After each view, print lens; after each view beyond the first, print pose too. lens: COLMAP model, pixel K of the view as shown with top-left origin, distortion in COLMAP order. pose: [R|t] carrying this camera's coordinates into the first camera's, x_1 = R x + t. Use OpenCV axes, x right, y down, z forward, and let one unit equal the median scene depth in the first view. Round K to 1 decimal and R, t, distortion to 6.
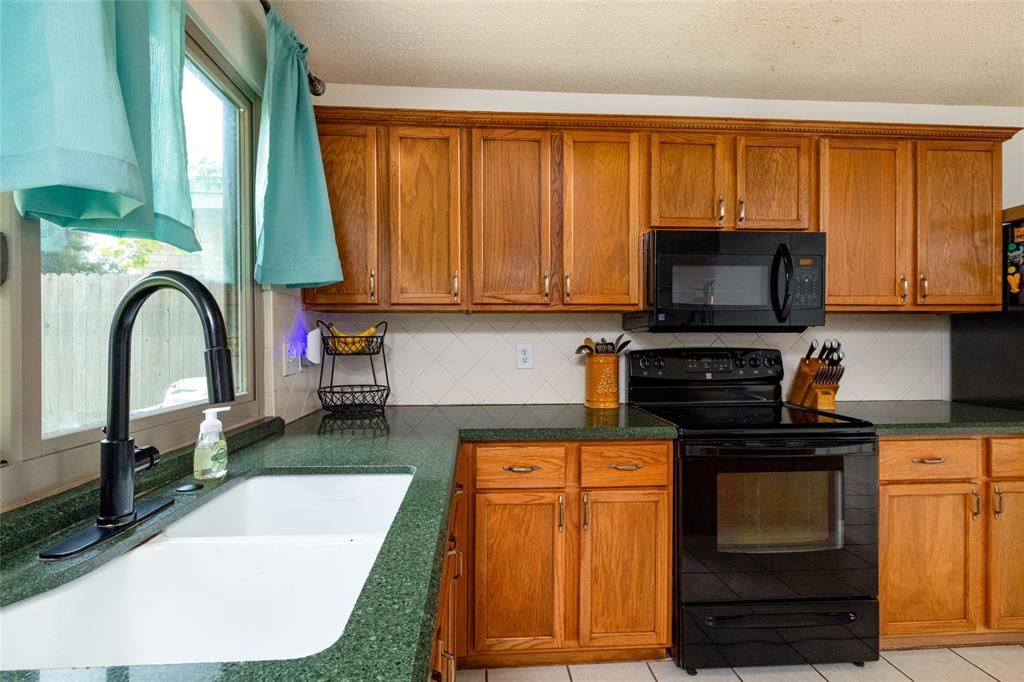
lens RADIAL K [[480.2, 0, 502.4], [0, 480.2, 339.3], [0, 0, 1]] dist [-0.001504, 0.000105]
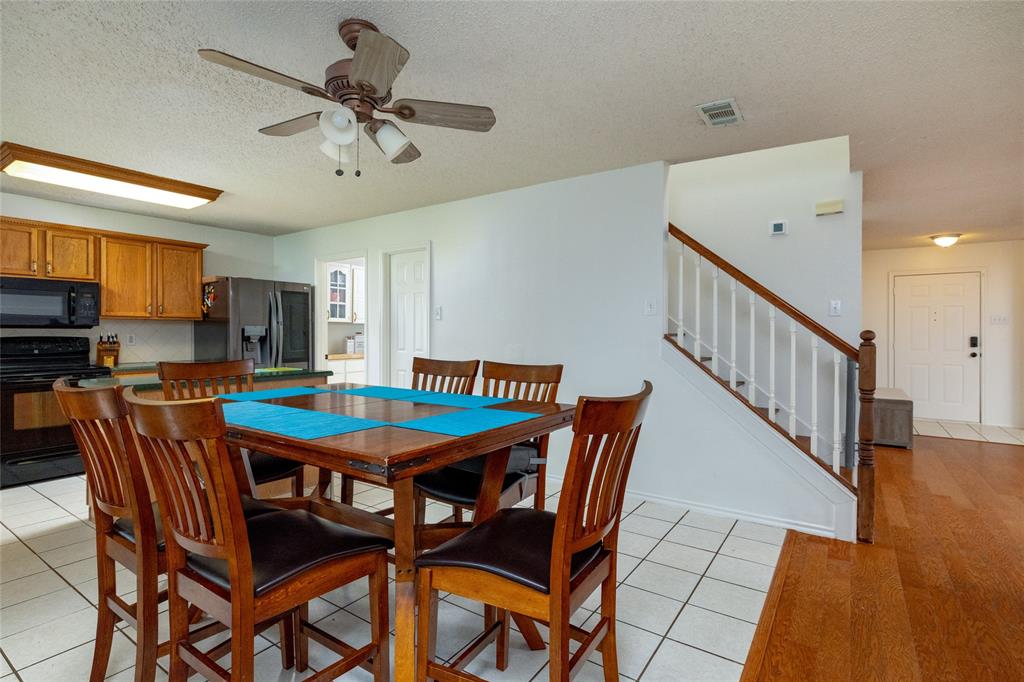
lens RADIAL K [[472.9, 0, 476.3], [0, 472.9, 333.9], [0, 0, 1]] dist [0.001104, 0.000358]
pose [[0.635037, 0.002254, 0.772479, 0.108484], [-0.001545, 0.999997, -0.001648, 0.008954], [-0.772480, -0.000147, 0.635039, -1.683008]]
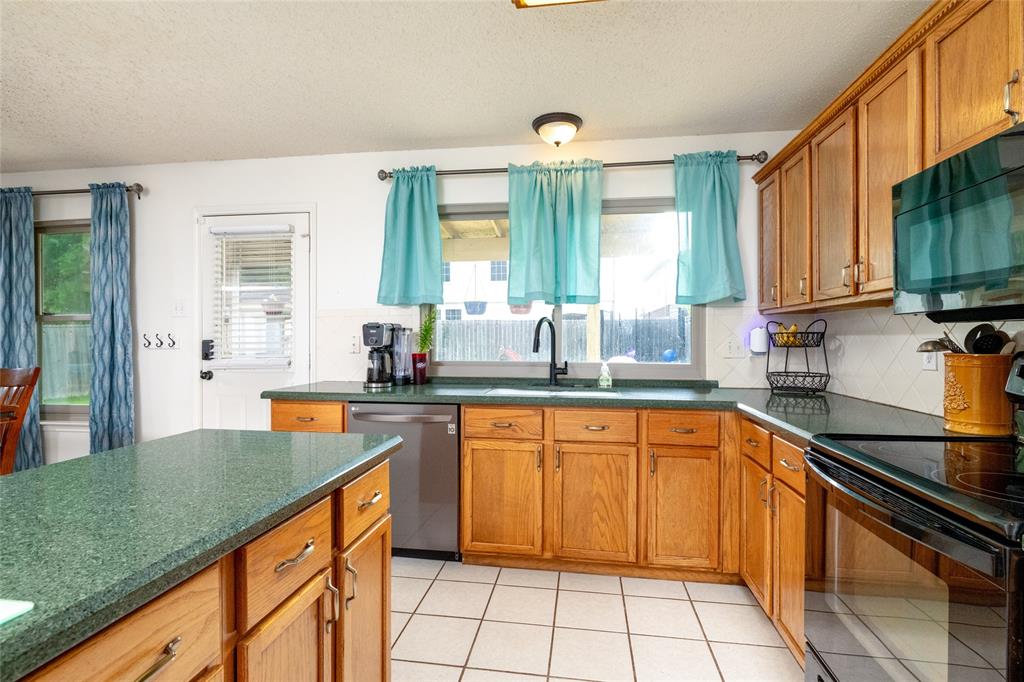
lens RADIAL K [[509.2, 0, 509.3], [0, 509.2, 339.4], [0, 0, 1]] dist [0.002730, 0.000579]
pose [[-0.222370, 0.006189, -0.974943, 1.195875], [0.001852, 0.999981, 0.005925, 0.003467], [0.974961, -0.000488, -0.222377, 0.598913]]
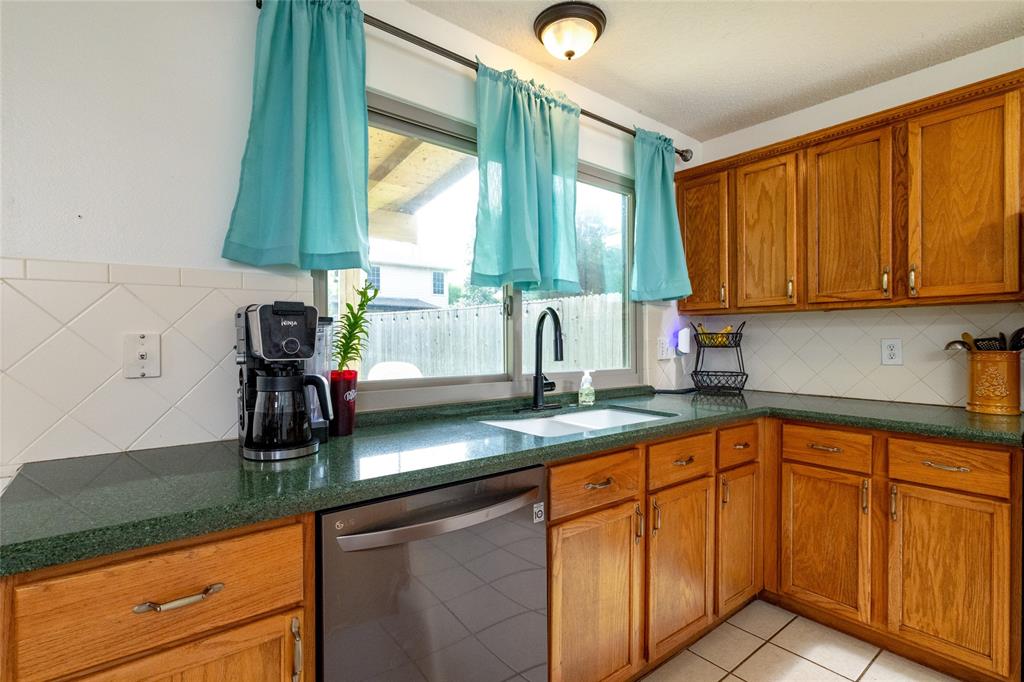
lens RADIAL K [[501.6, 0, 526.7], [0, 501.6, 341.7], [0, 0, 1]] dist [-0.000279, 0.000007]
pose [[0.587985, 0.003915, -0.808863, 0.496645], [0.000821, 0.999985, 0.005437, 0.008539], [0.808872, -0.003861, 0.587973, -0.225987]]
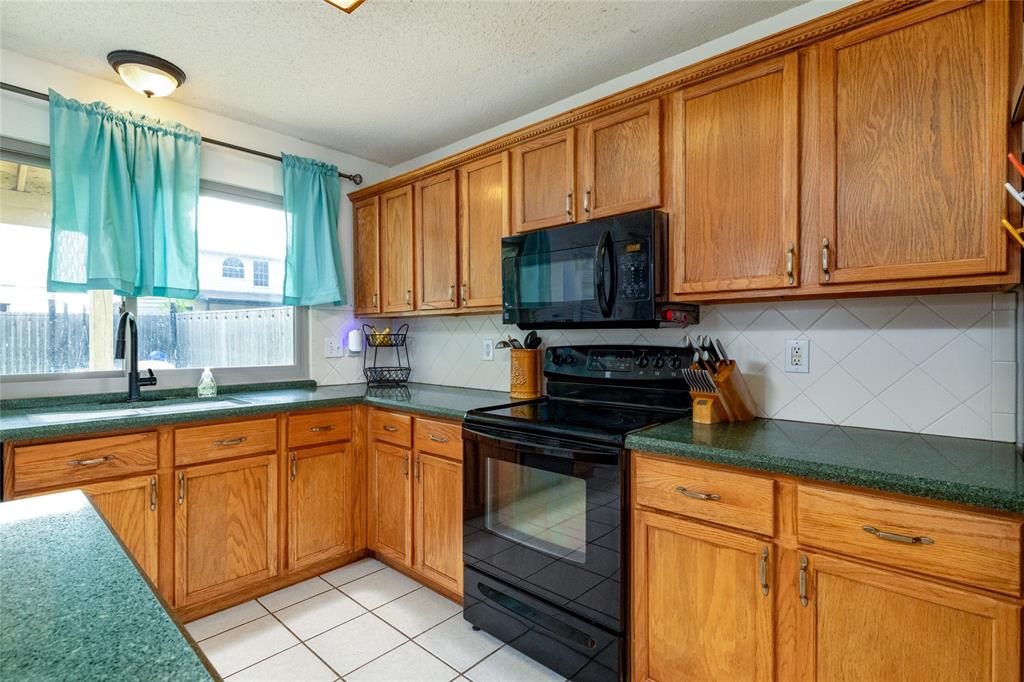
lens RADIAL K [[494.8, 0, 545.4], [0, 494.8, 340.0], [0, 0, 1]] dist [-0.000120, -0.000386]
pose [[0.712948, 0.004534, -0.701202, 1.167286], [0.000169, 0.999978, 0.006638, 0.001586], [0.701216, -0.004851, 0.712932, 0.245411]]
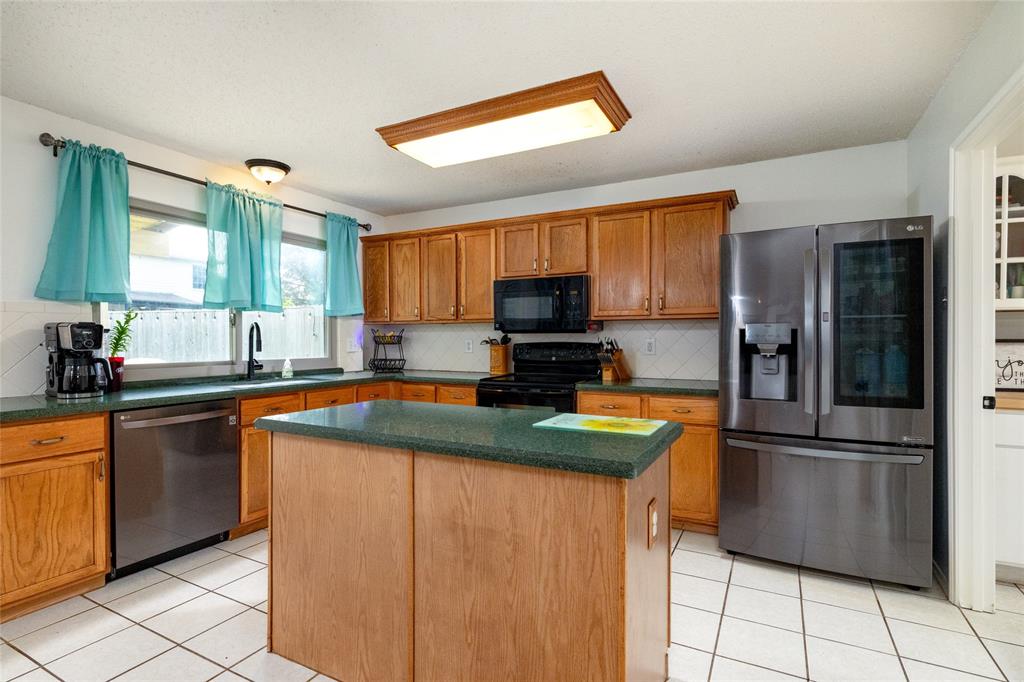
lens RADIAL K [[494.8, 0, 545.4], [0, 494.8, 340.0], [0, 0, 1]] dist [-0.000120, -0.000386]
pose [[0.872115, 0.002327, -0.489296, 1.434925], [0.000006, 0.999989, 0.004765, 0.002088], [0.489302, -0.004159, 0.872105, -0.615597]]
